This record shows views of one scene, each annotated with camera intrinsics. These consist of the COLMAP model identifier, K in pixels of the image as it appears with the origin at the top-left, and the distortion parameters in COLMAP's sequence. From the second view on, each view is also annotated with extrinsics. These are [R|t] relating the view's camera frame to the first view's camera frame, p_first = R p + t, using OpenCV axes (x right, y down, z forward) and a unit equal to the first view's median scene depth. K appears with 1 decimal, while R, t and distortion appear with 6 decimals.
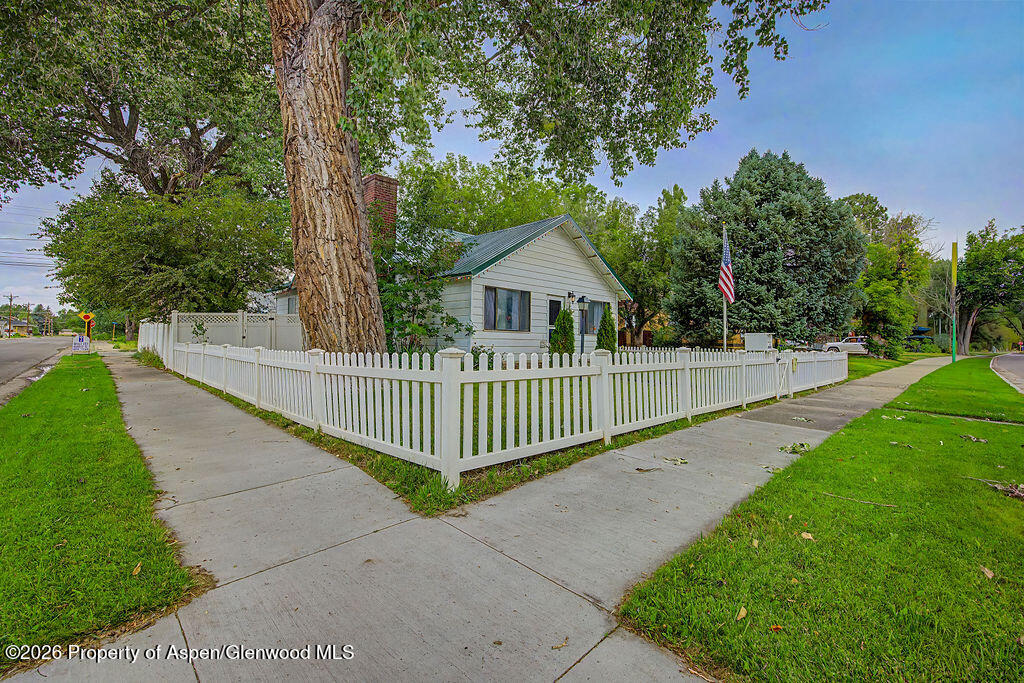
lens RADIAL K [[442.3, 0, 506.2], [0, 442.3, 339.5], [0, 0, 1]] dist [-0.017341, 0.000085]
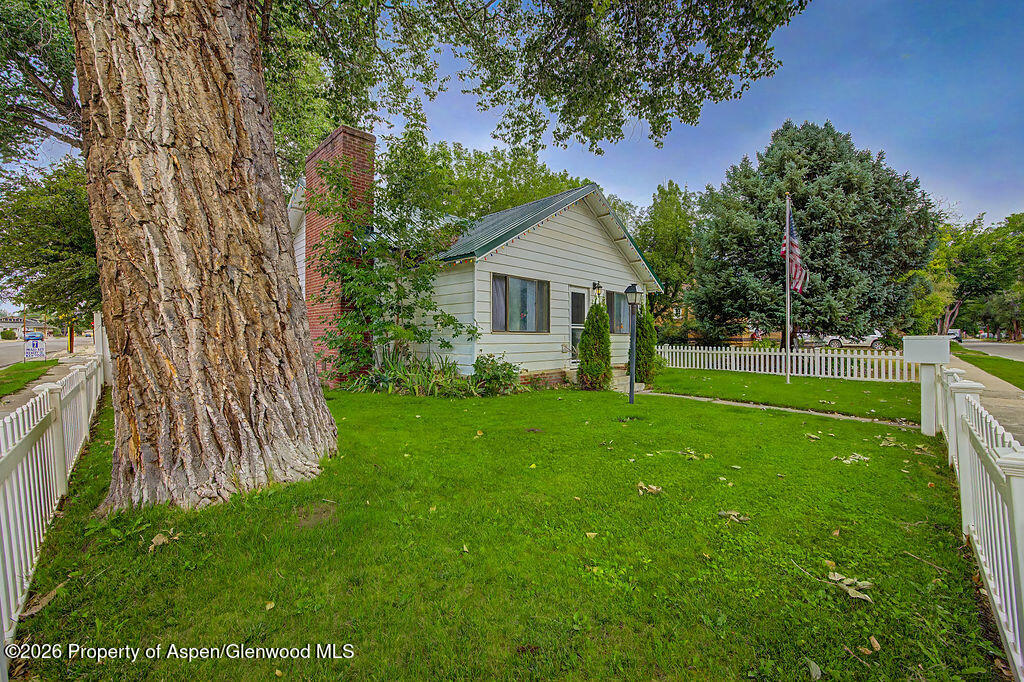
lens RADIAL K [[406.3, 0, 512.0], [0, 406.3, 341.0], [0, 0, 1]] dist [0.000352, 0.000145]
pose [[0.999558, -0.013475, 0.026497, -0.028872], [0.013000, 0.999754, 0.017997, -0.015593], [-0.026733, -0.017645, 0.999487, 0.258747]]
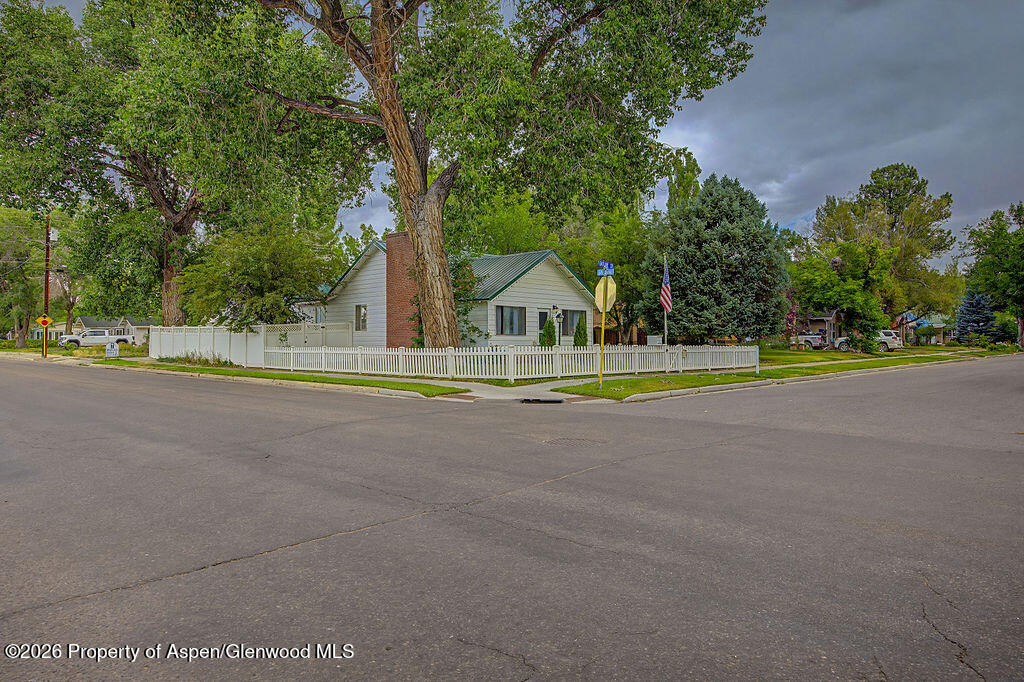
lens RADIAL K [[687.2, 0, 512.0], [0, 687.2, 341.0], [0, 0, 1]] dist [0.038386, -0.000101]
pose [[0.998545, -0.015413, 0.051667, -0.096363], [0.015147, 0.999870, 0.005524, -0.010851], [-0.051745, -0.004734, 0.998649, -1.103694]]
